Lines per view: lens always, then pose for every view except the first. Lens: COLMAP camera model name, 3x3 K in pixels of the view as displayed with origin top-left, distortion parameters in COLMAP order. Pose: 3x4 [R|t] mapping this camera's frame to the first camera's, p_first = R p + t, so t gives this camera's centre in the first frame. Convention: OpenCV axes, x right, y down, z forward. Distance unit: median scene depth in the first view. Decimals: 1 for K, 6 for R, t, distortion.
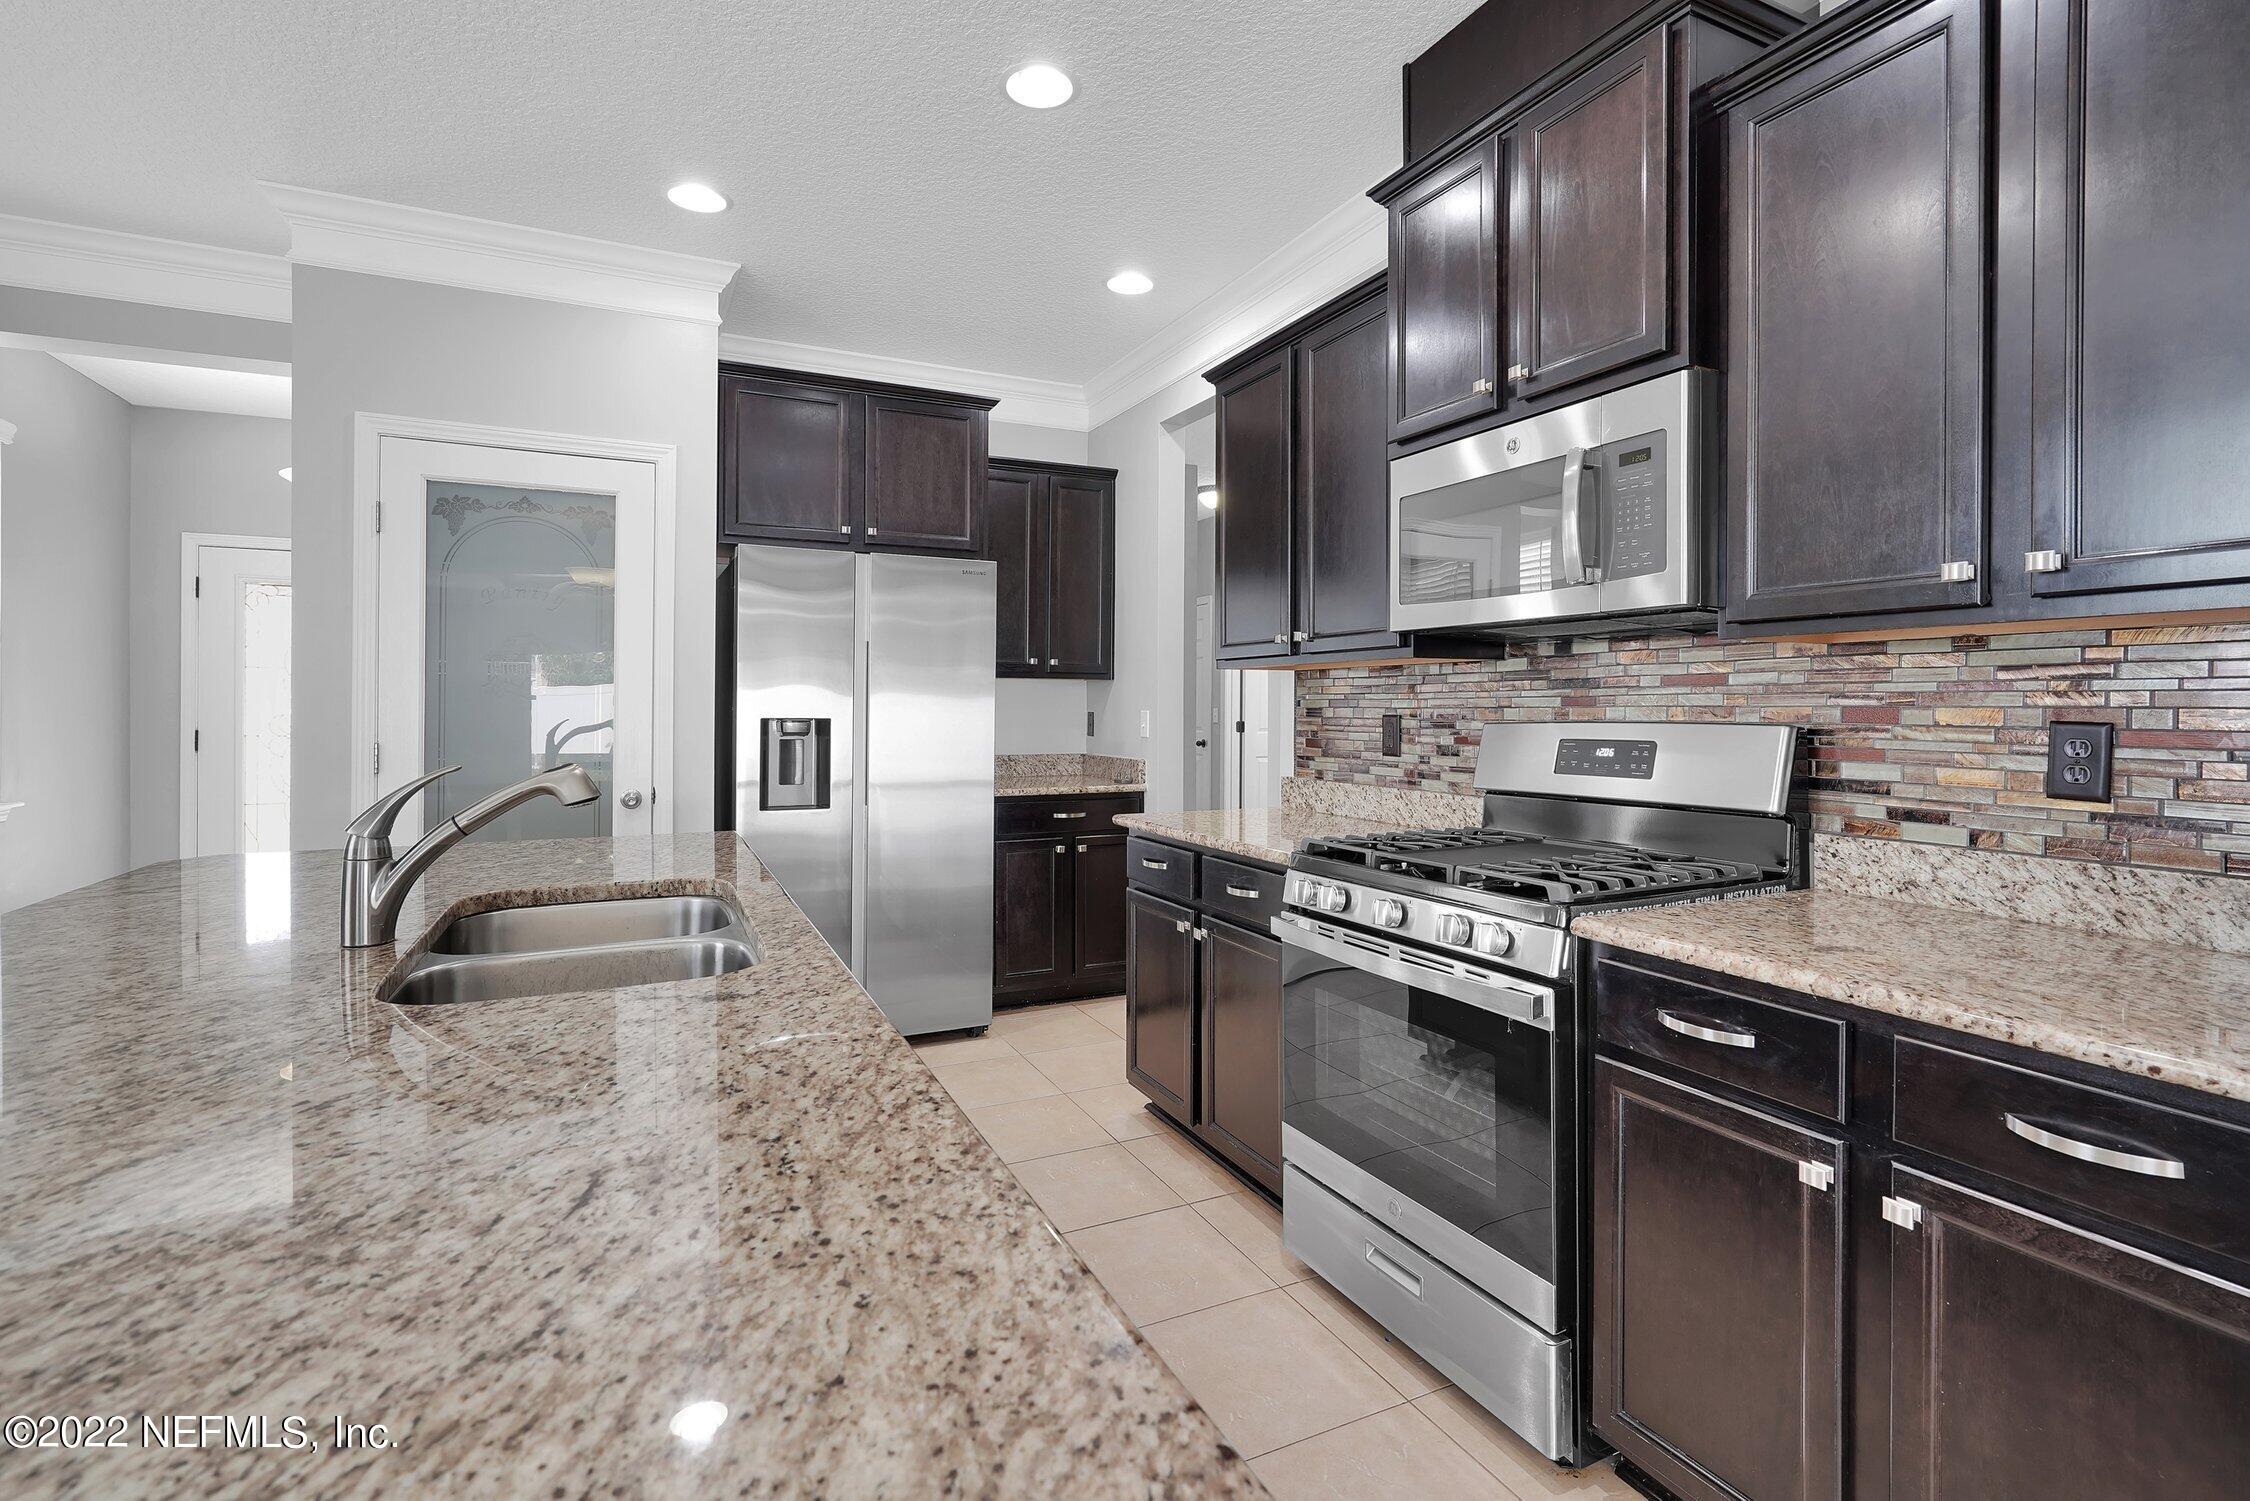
lens RADIAL K [[1029.2, 0, 1108.2], [0, 1029.2, 715.6], [0, 0, 1]] dist [-0.003726, 0.001323]
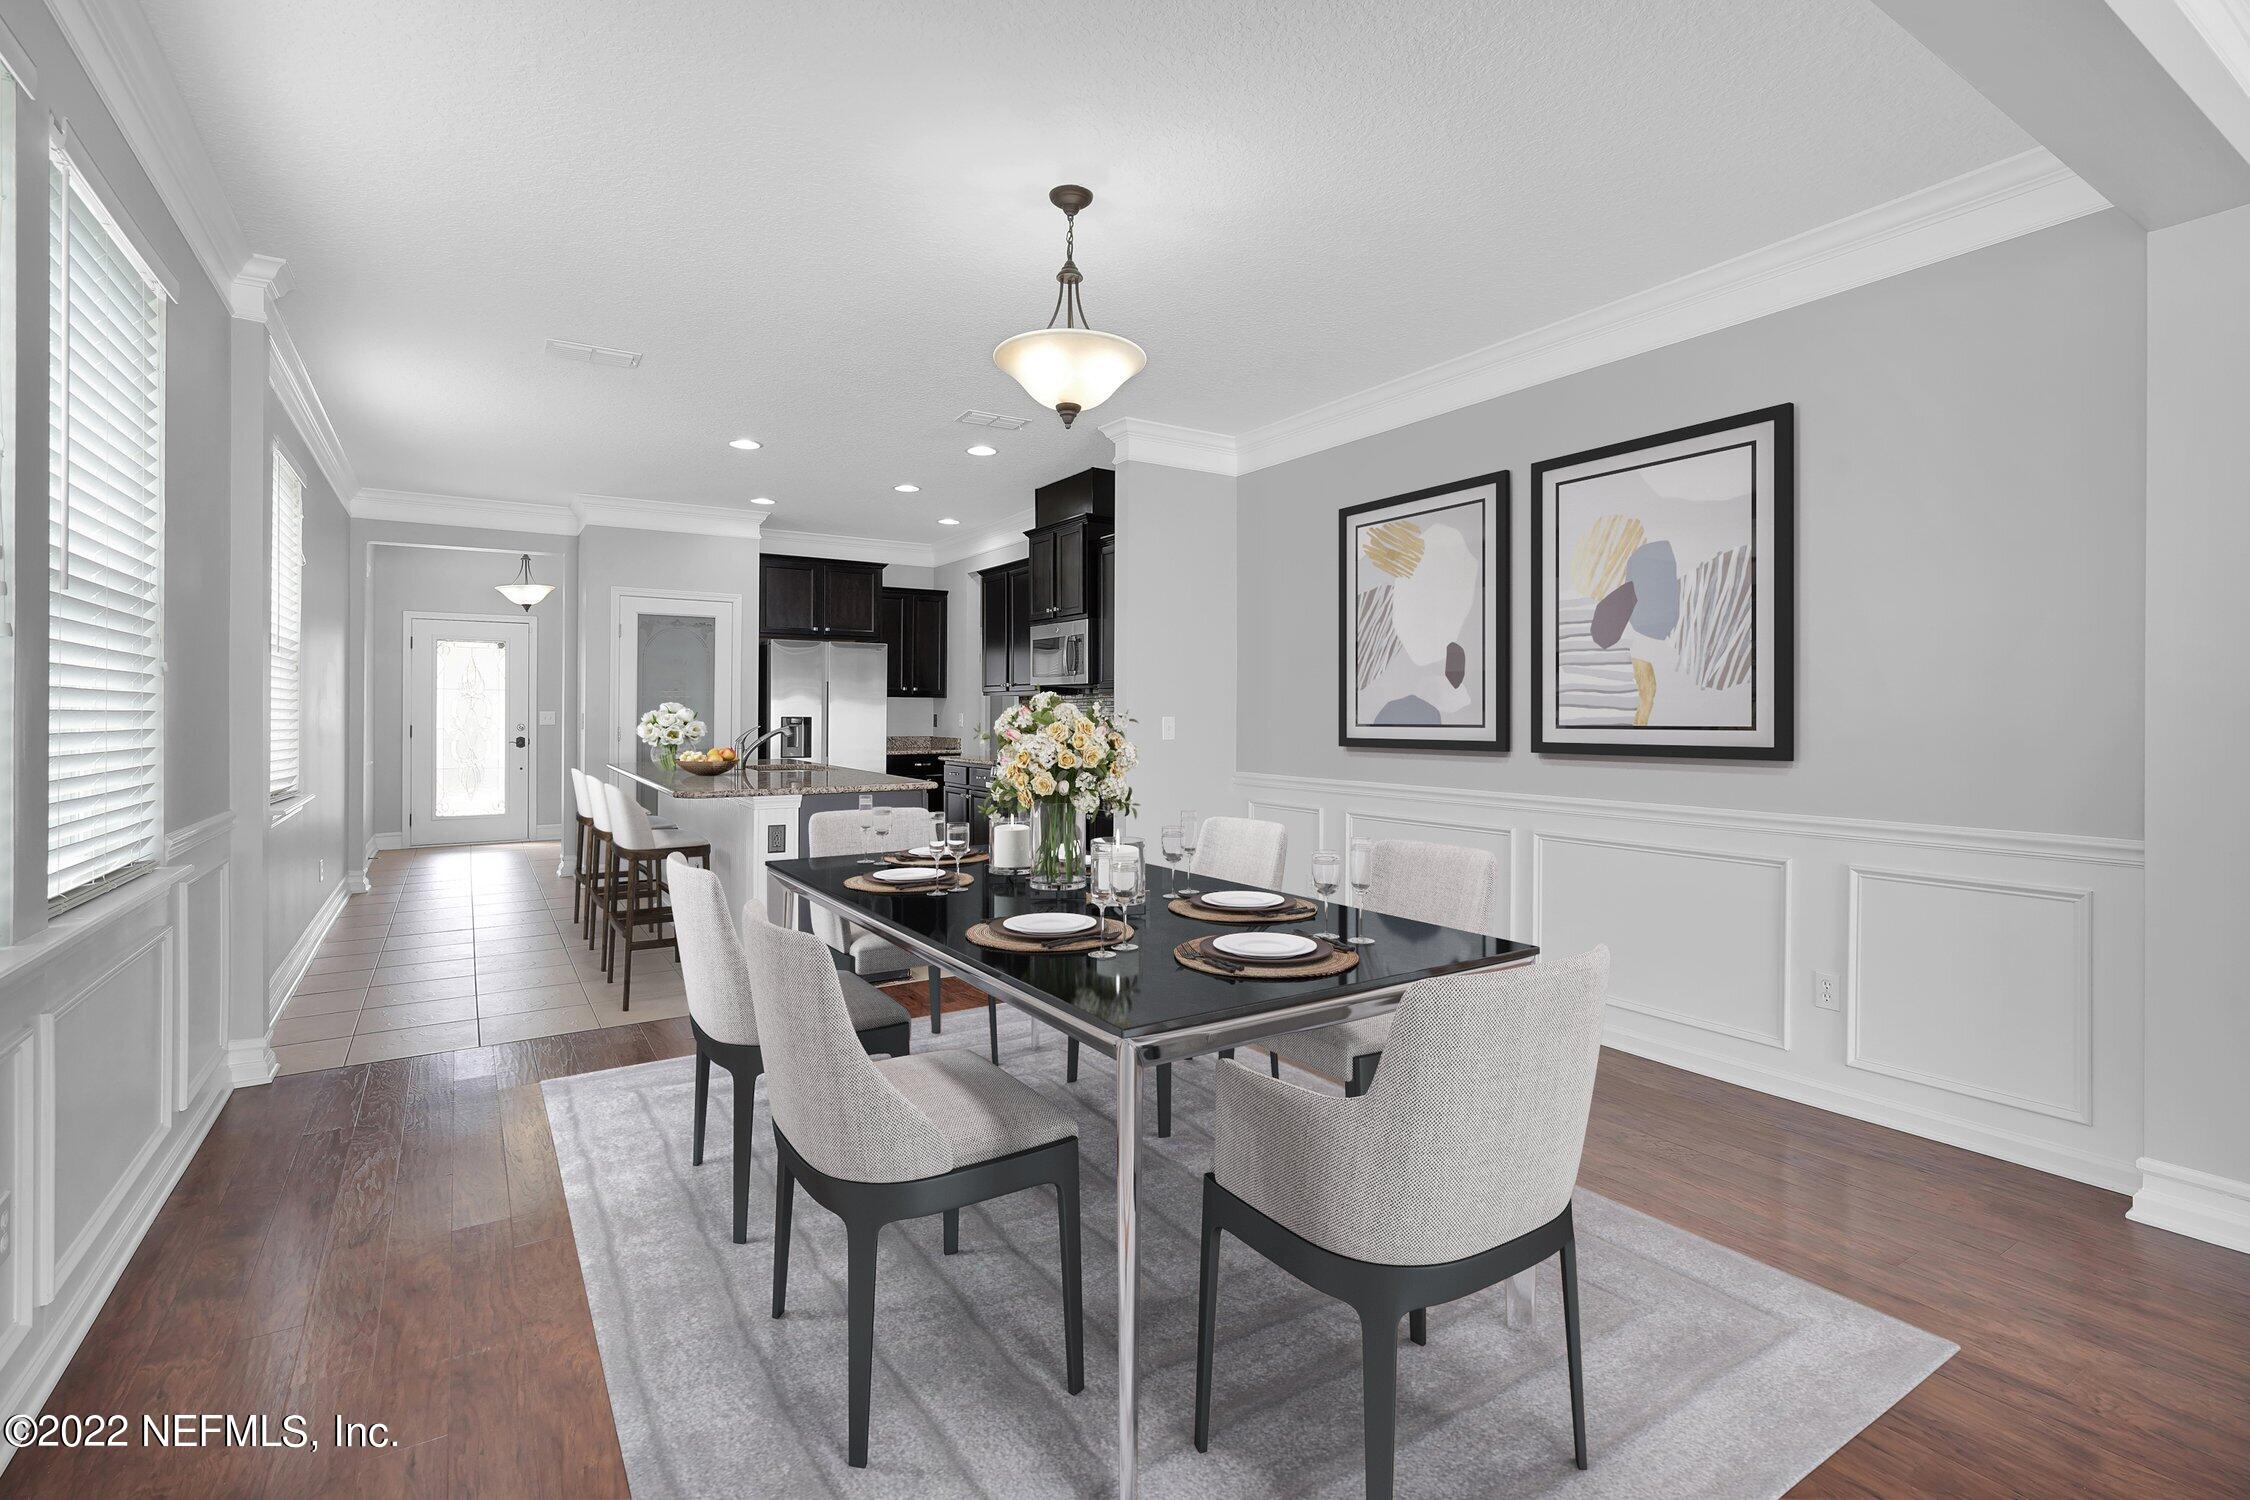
lens RADIAL K [[1029.2, 0, 1108.2], [0, 1029.2, 715.1], [0, 0, 1]] dist [-0.003726, 0.001323]
pose [[0.992226, -0.002353, 0.124428, 0.080317], [0.002908, 0.999987, -0.004274, 0.009496], [-0.124416, 0.004602, 0.992219, -1.214789]]
